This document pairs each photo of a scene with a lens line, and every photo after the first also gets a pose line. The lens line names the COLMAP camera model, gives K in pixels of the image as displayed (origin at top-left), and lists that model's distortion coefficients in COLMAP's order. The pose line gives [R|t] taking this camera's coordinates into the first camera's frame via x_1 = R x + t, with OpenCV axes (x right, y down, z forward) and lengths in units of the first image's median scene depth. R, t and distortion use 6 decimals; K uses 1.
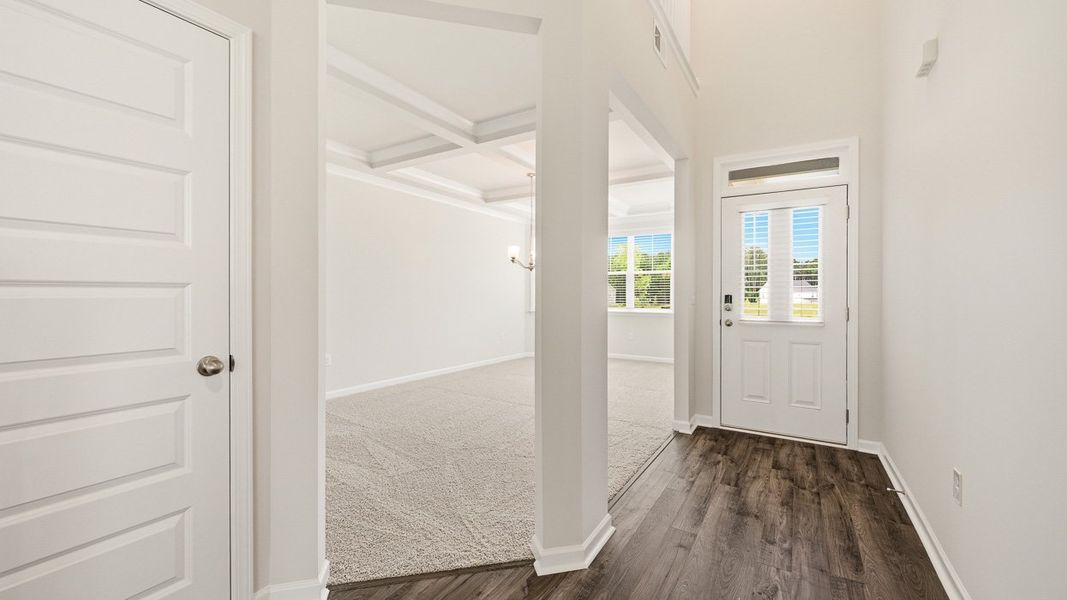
lens RADIAL K [[426.9, 0, 551.8], [0, 426.9, 294.6], [0, 0, 1]] dist [-0.000466, 0.000615]
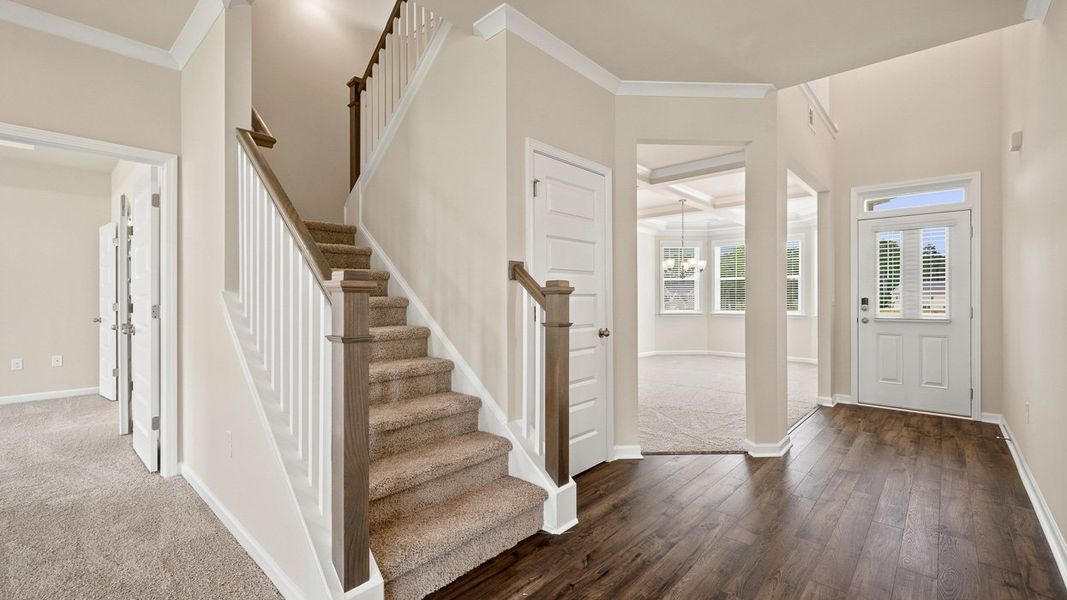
lens RADIAL K [[457.8, 0, 546.0], [0, 457.8, 300.4], [0, 0, 1]] dist [-0.004972, 0.000504]
pose [[0.981135, -0.004718, -0.193269, -0.258556], [0.005099, 0.999986, 0.001471, 0.000700], [0.193259, -0.002428, 0.981145, -0.522642]]
